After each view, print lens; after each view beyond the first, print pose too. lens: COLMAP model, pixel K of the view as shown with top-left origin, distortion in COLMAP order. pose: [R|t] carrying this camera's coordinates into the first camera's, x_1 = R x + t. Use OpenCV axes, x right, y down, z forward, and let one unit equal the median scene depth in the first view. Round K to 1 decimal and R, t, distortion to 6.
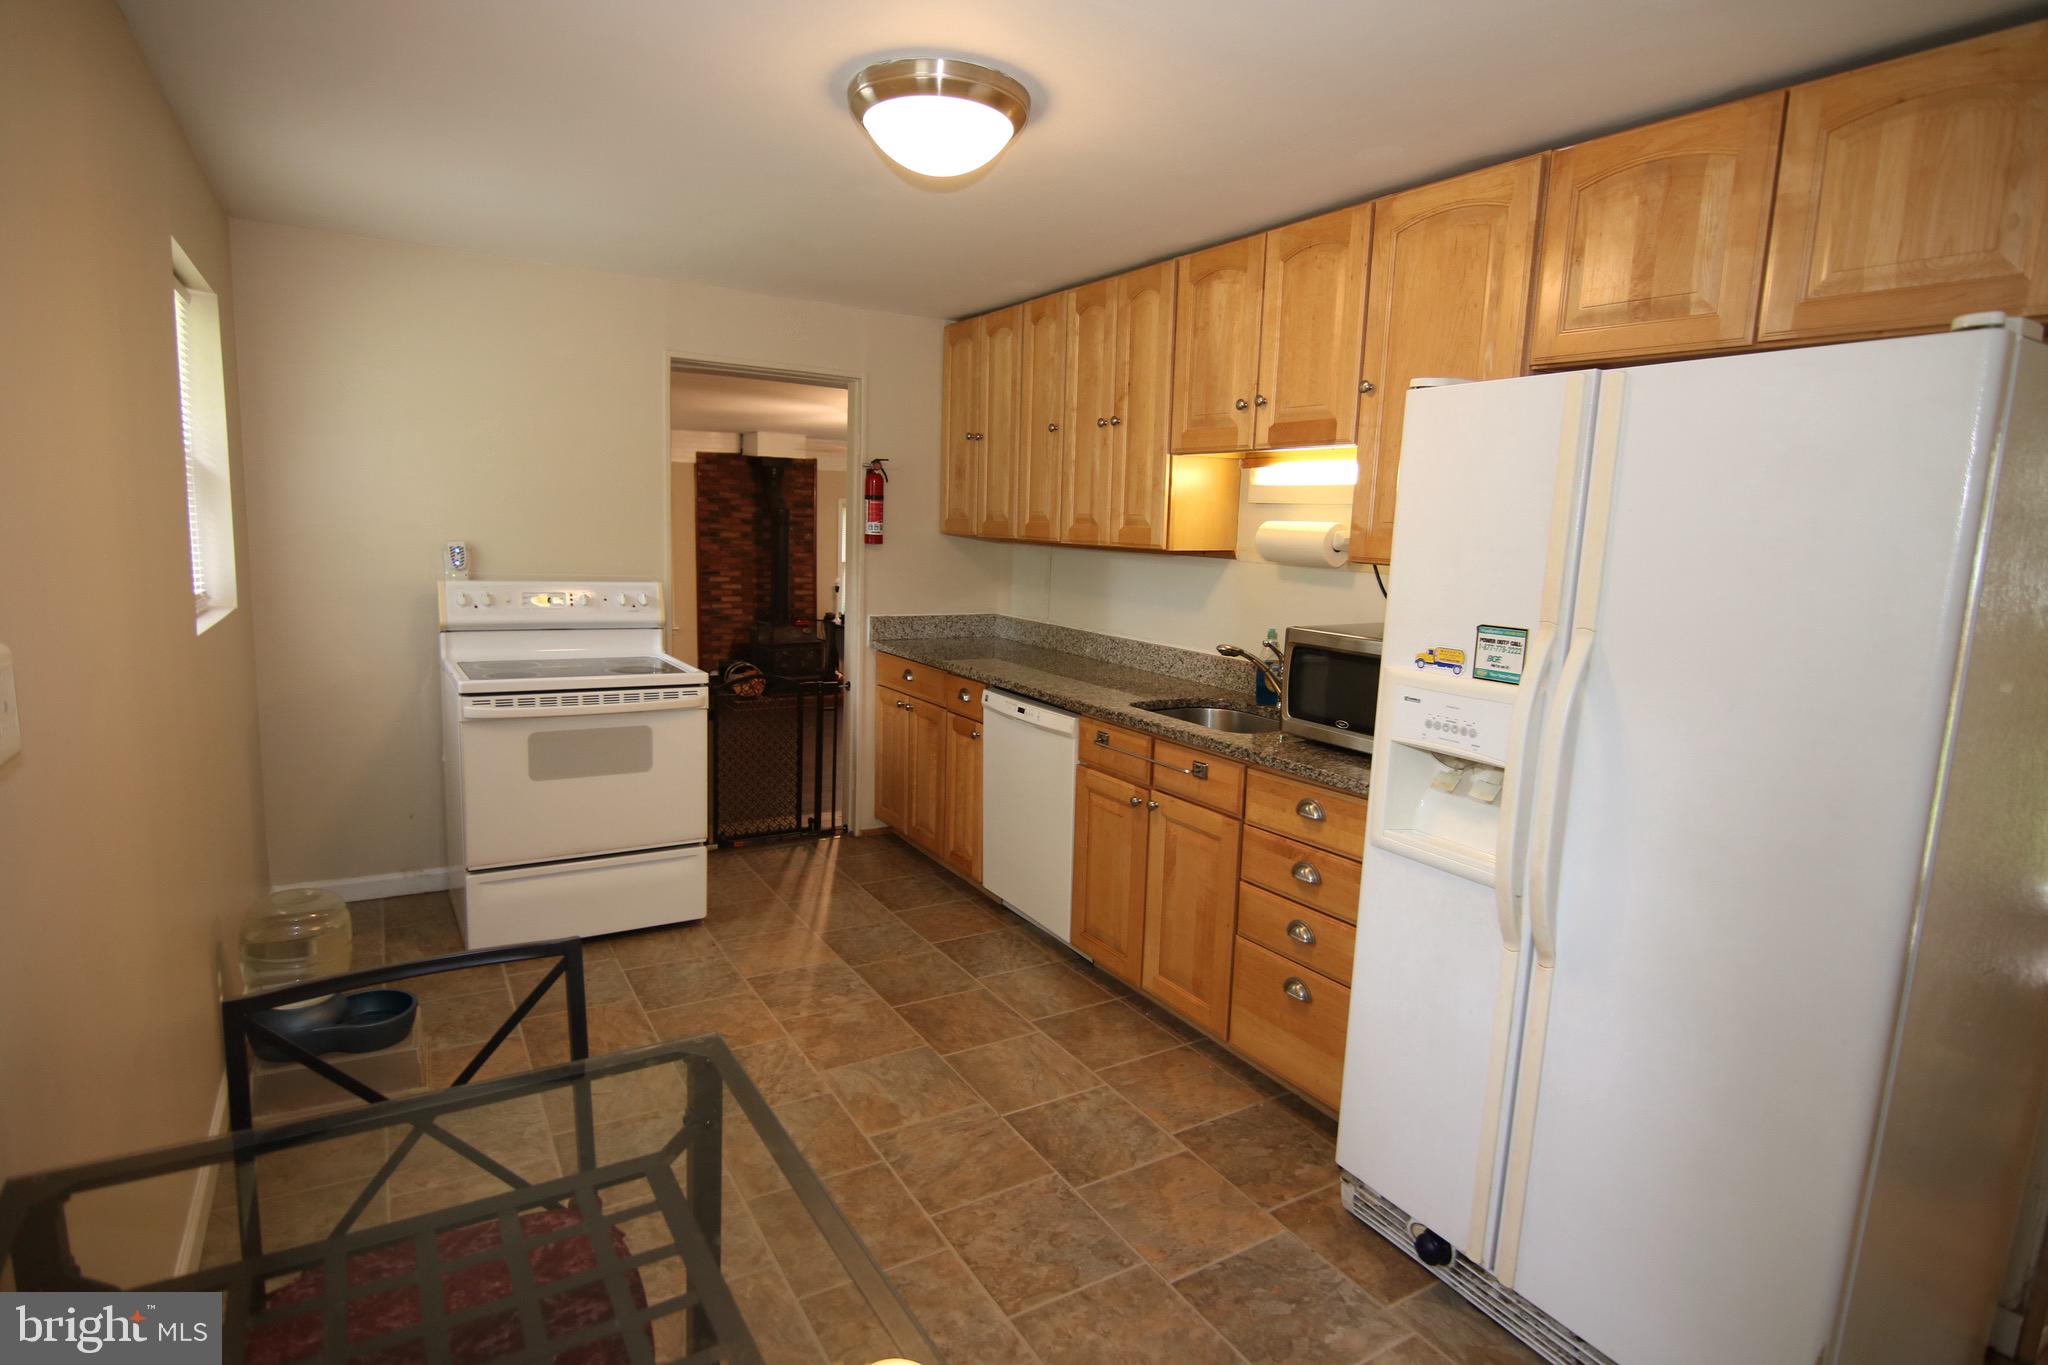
lens RADIAL K [[1046.2, 0, 1014.9], [0, 1046.2, 690.2], [0, 0, 1]] dist [-0.002007, -0.015554]
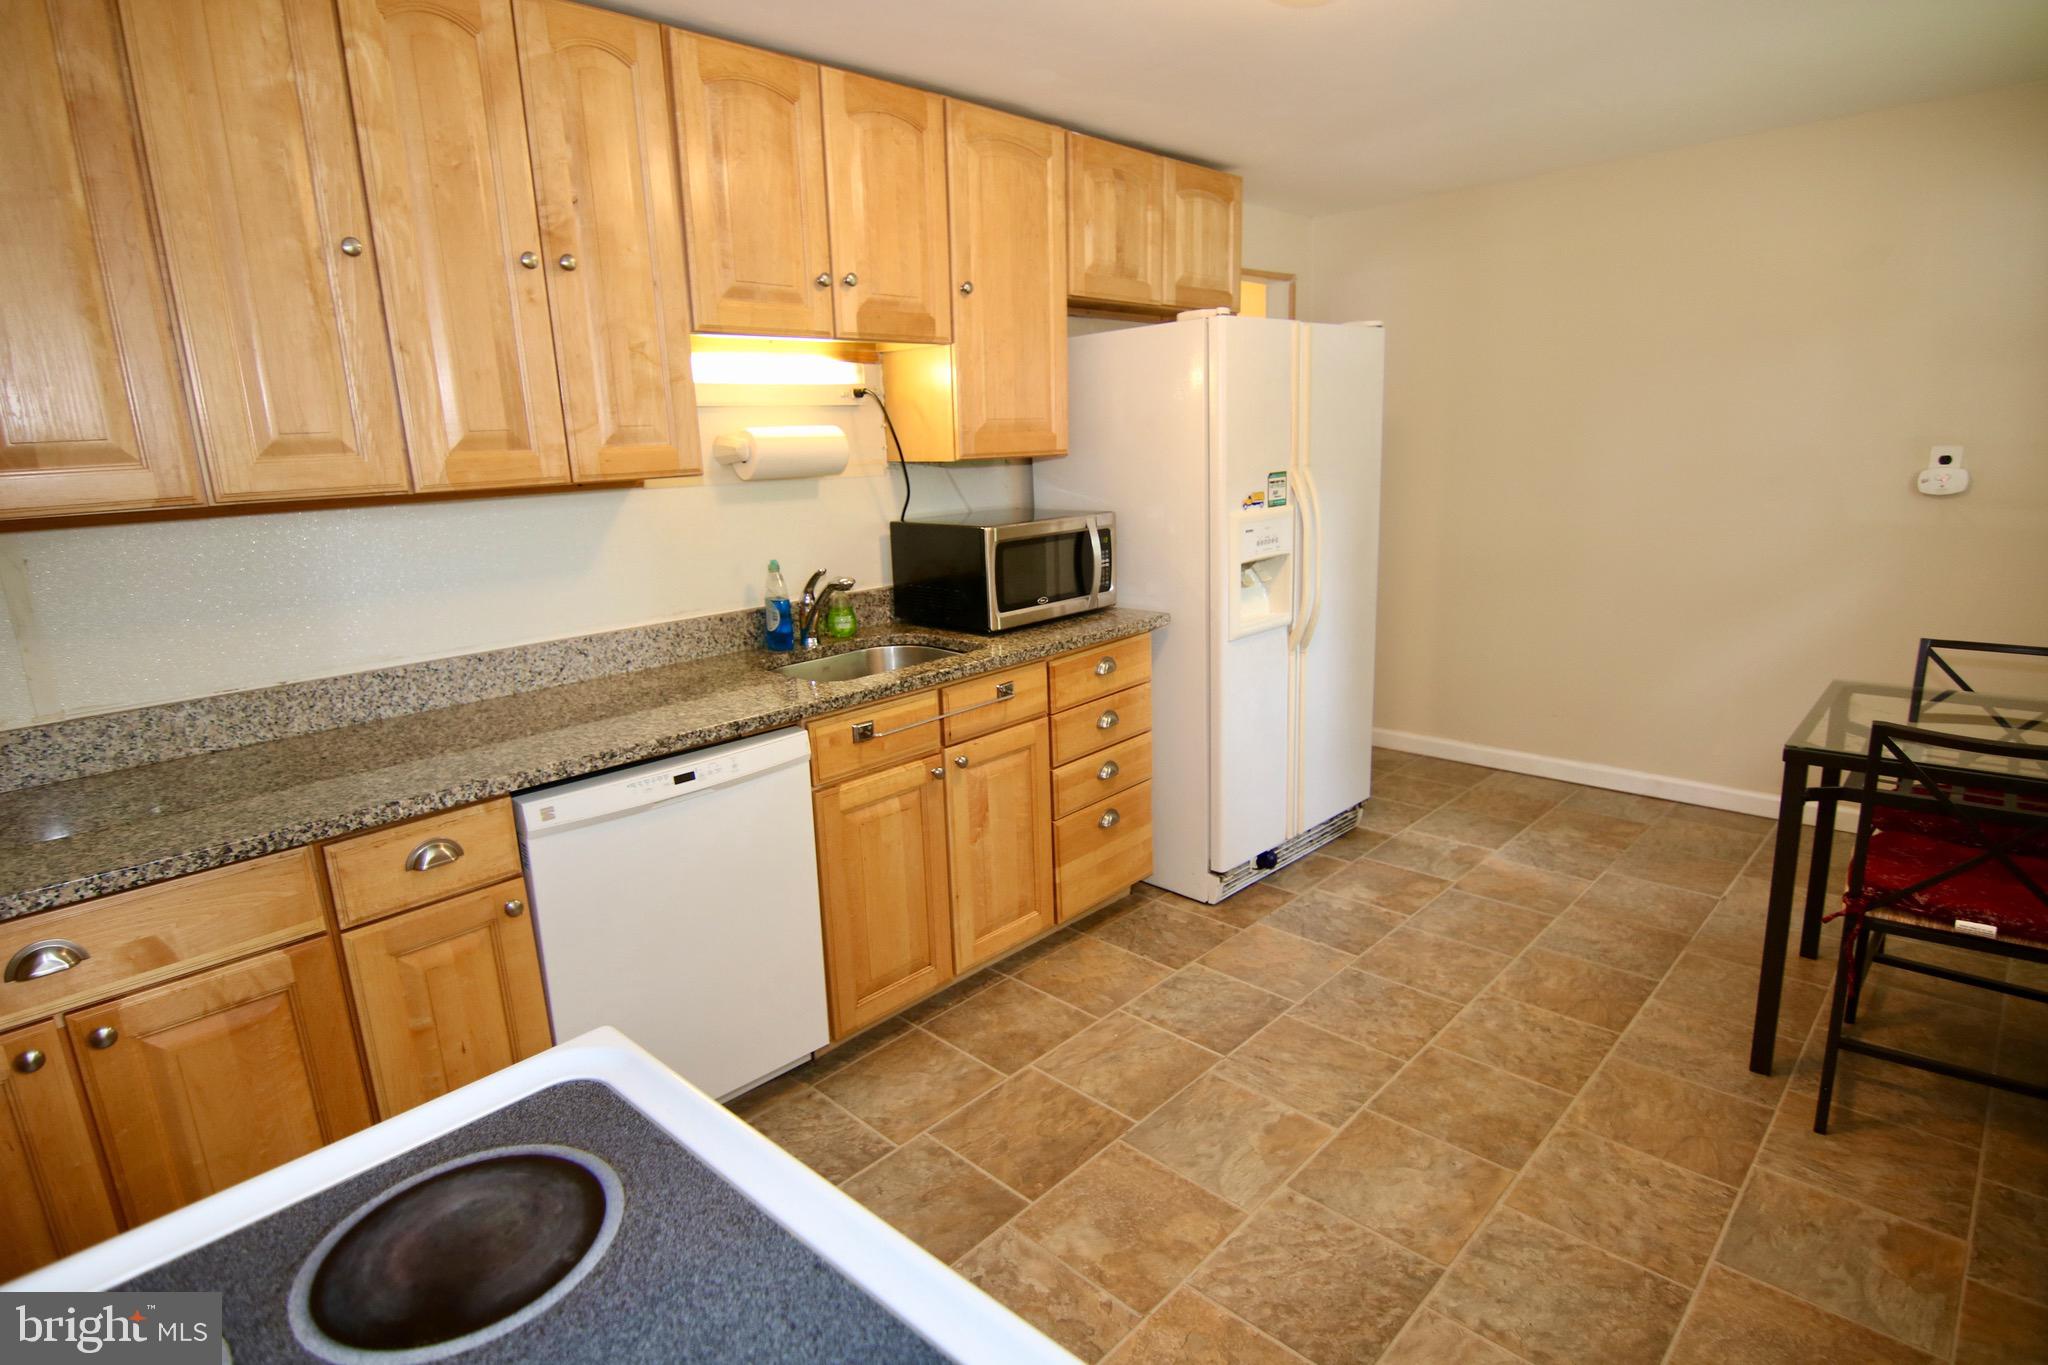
lens RADIAL K [[1046.2, 0, 1014.9], [0, 1046.2, 690.2], [0, 0, 1]] dist [-0.002007, -0.015554]
pose [[-0.243124, -0.253779, 0.936209, -0.559891], [0.186364, 0.934966, 0.301839, -0.164112], [-0.951924, 0.247860, -0.180017, 0.922832]]
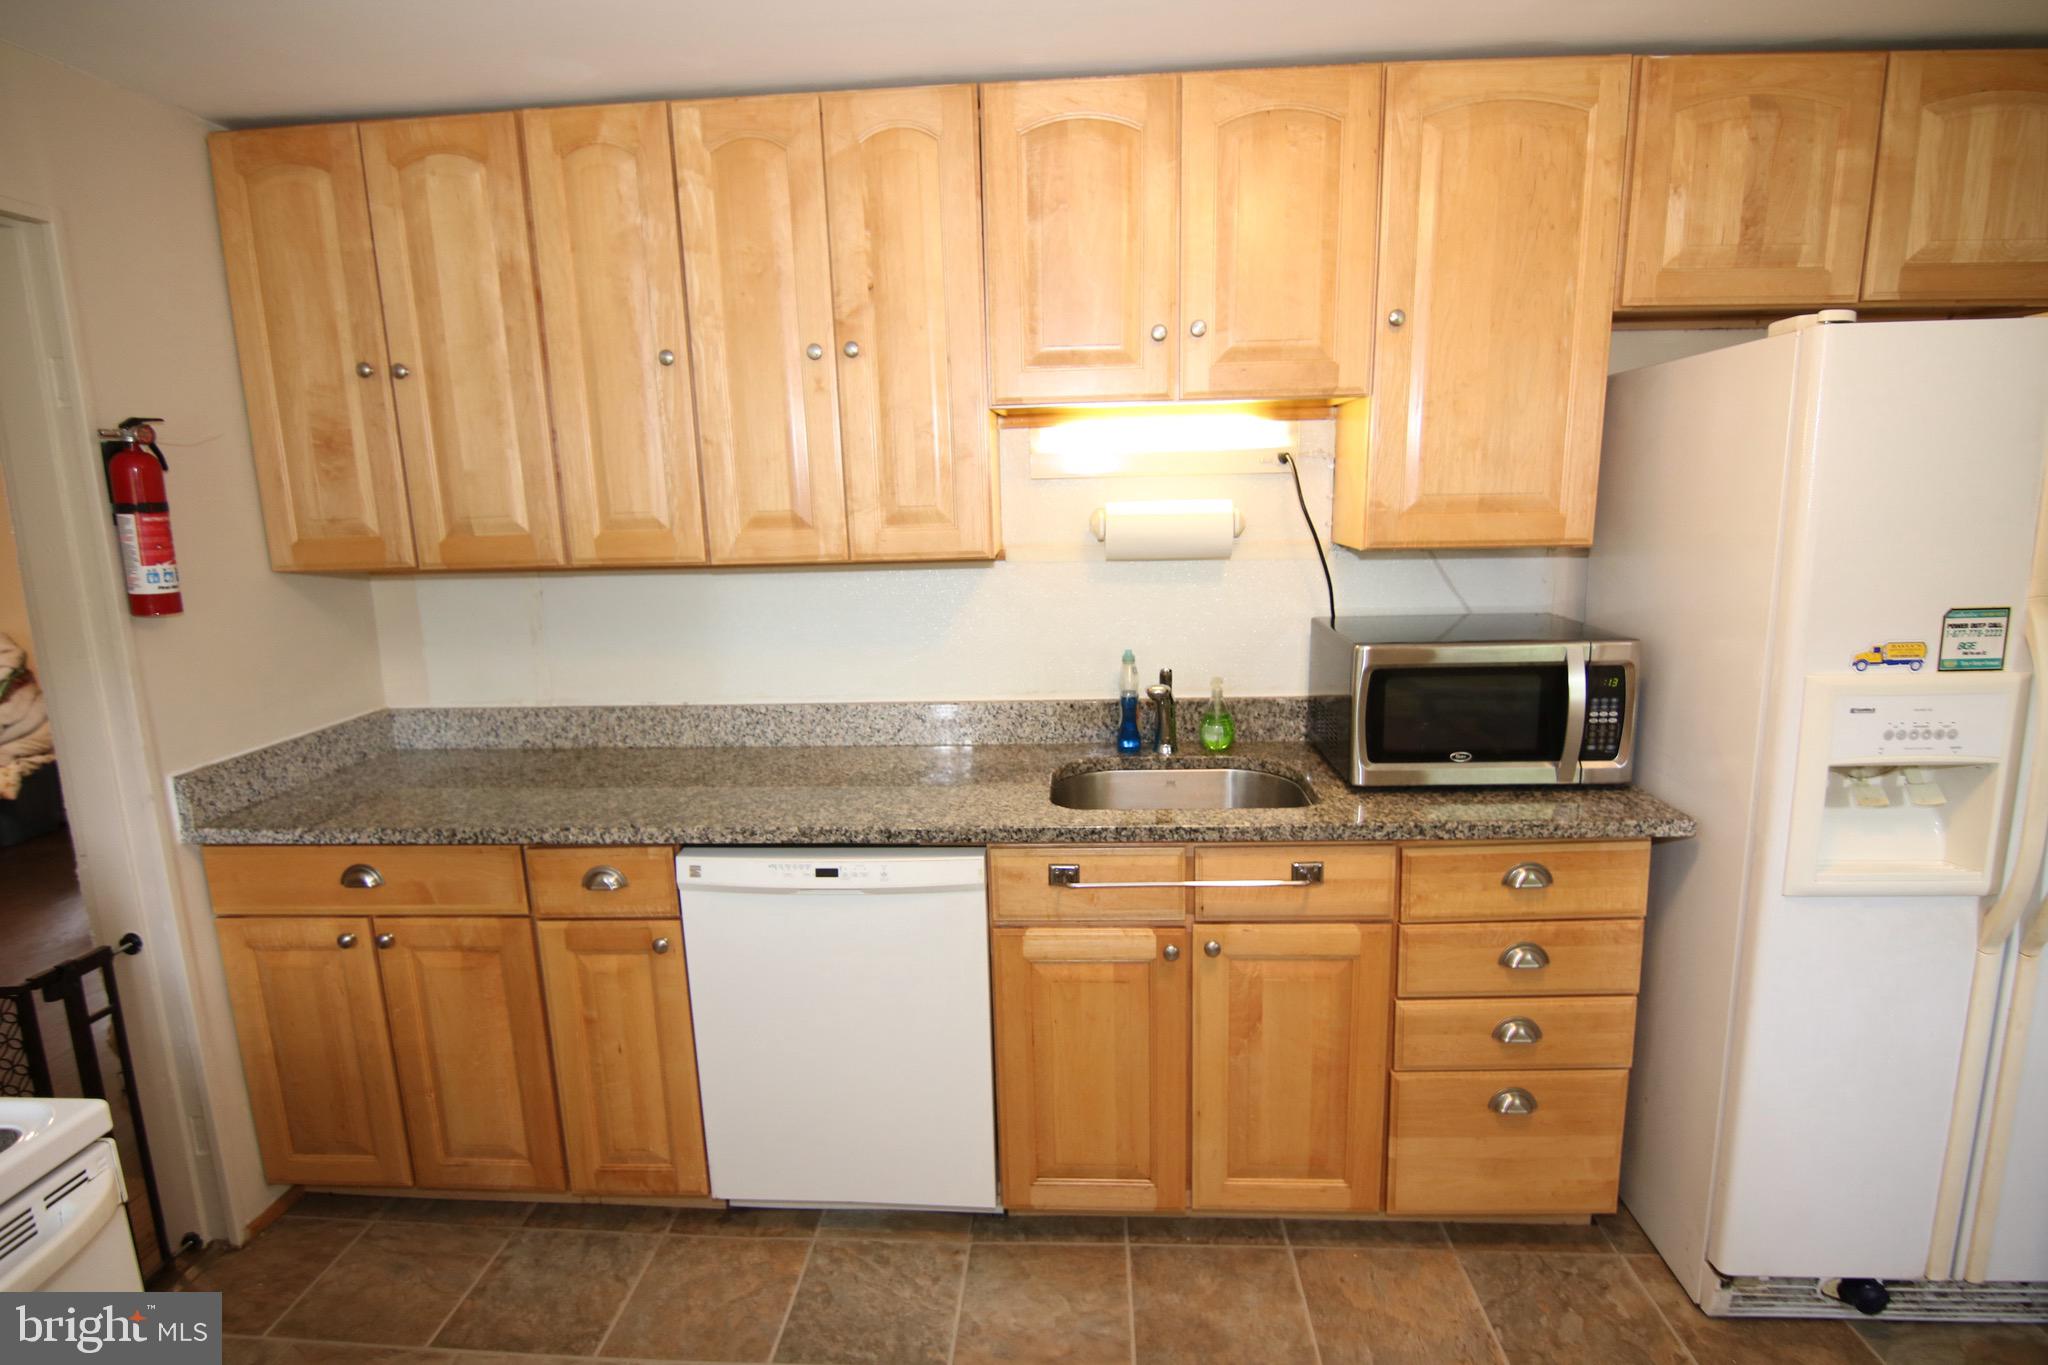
lens RADIAL K [[1046.2, 0, 1014.9], [0, 1046.2, 690.2], [0, 0, 1]] dist [-0.002007, -0.015554]
pose [[0.572415, -0.204662, 0.794012, -0.357428], [0.178391, 0.976238, 0.123027, -0.125656], [-0.800323, 0.071223, 0.595323, 0.586667]]
